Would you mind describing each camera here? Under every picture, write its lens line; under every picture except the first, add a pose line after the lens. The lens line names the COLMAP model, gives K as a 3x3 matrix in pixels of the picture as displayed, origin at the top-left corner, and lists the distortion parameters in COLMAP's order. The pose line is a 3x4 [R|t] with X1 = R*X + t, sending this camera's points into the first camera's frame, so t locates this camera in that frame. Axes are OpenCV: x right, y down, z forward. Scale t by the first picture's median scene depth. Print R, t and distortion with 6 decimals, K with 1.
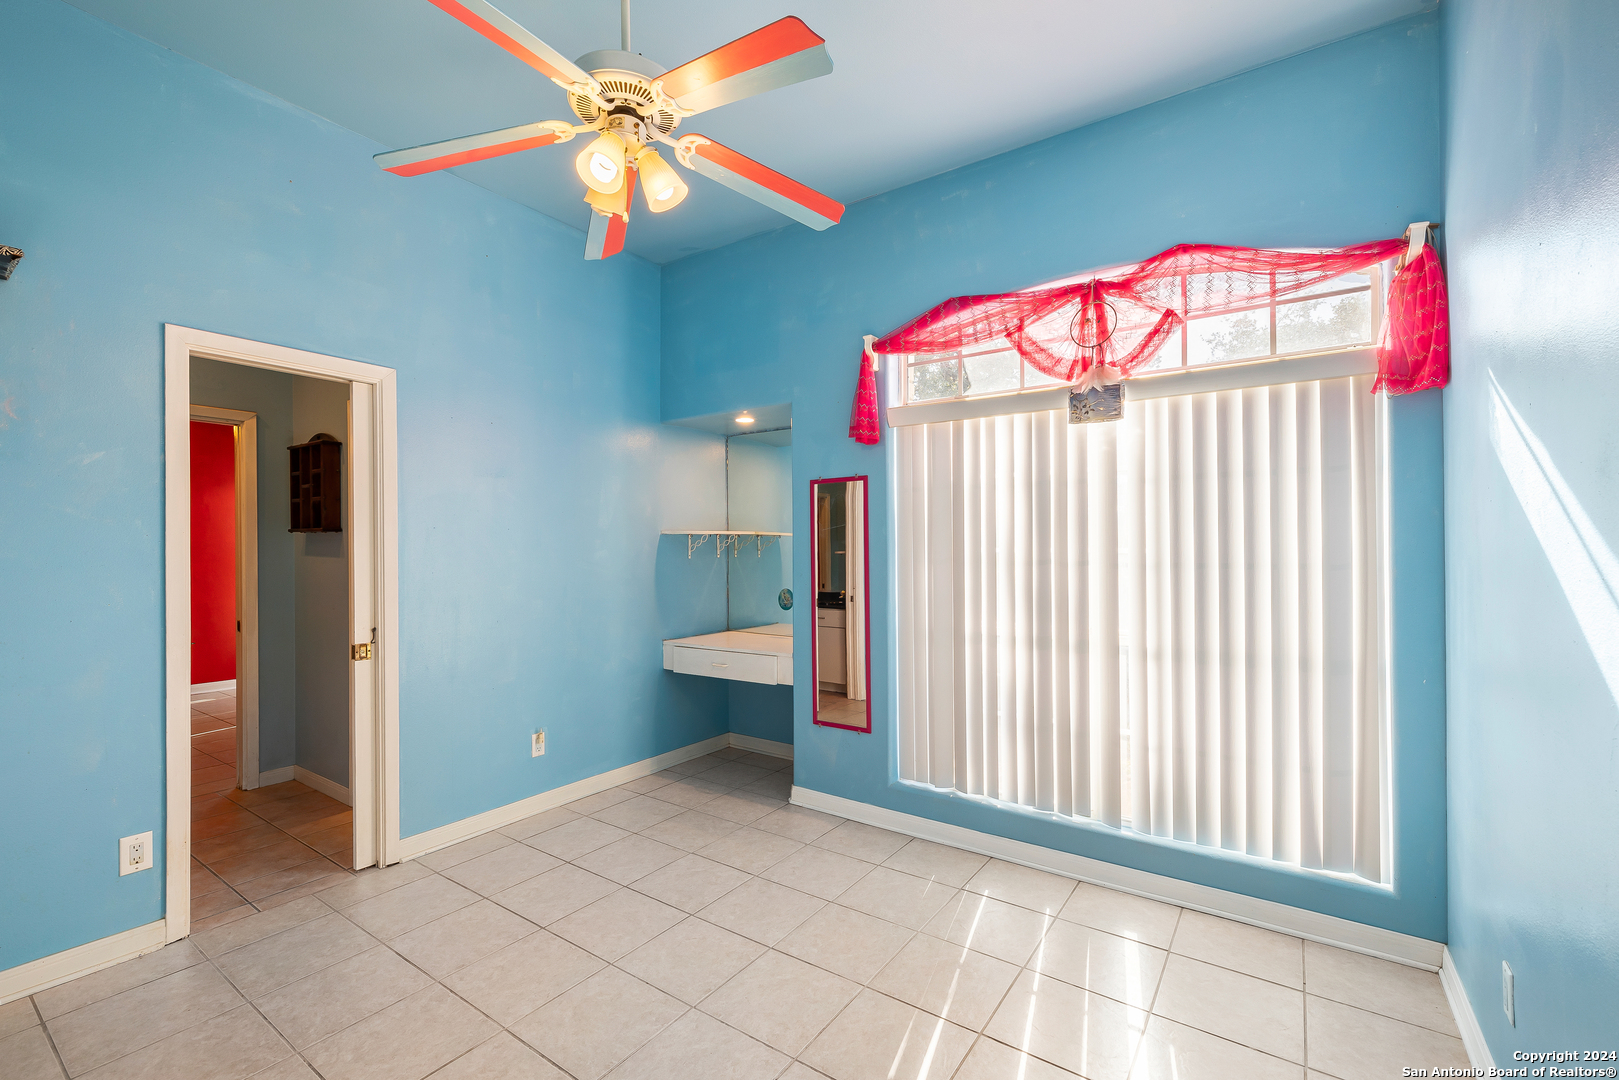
lens RADIAL K [[695.1, 0, 809.5], [0, 695.1, 540.0], [0, 0, 1]] dist [-0.001986, -0.000169]
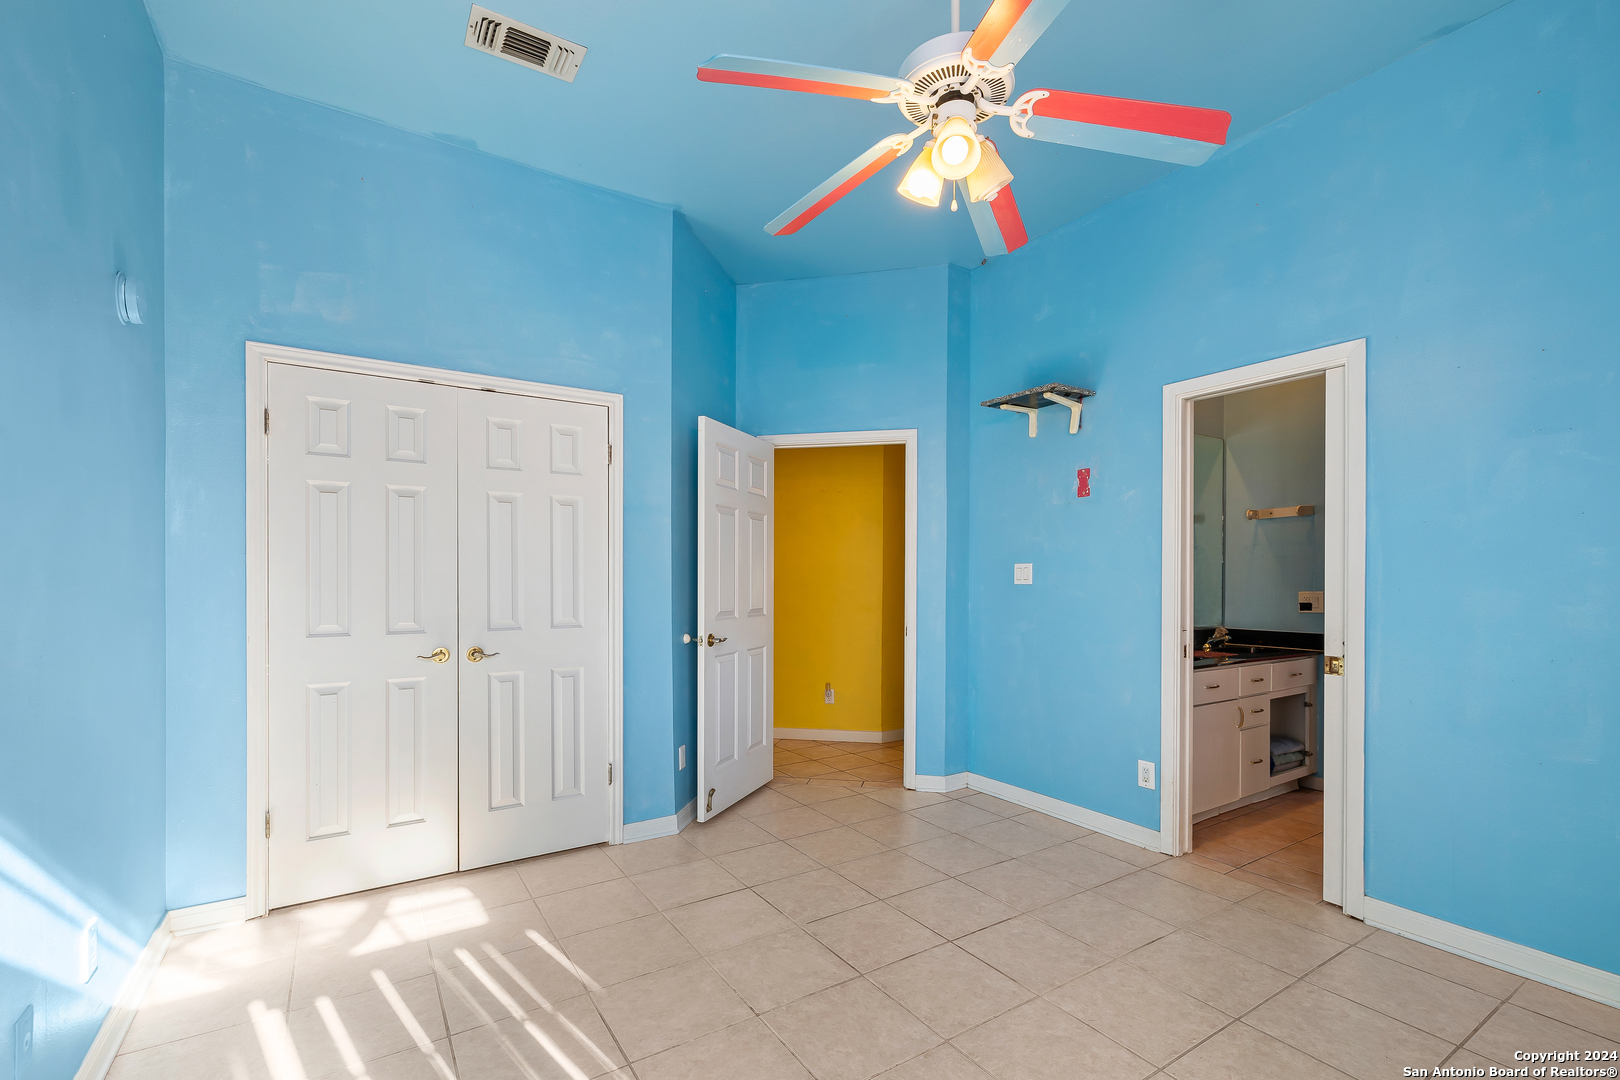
lens RADIAL K [[704.9, 0, 811.6], [0, 704.9, 573.8], [0, 0, 1]] dist [0.000512, 0.000050]
pose [[-0.379752, 0.010380, -0.925030, 0.568113], [0.021878, 0.999758, 0.002237, 0.029015], [0.924830, -0.019388, -0.379887, 0.885160]]
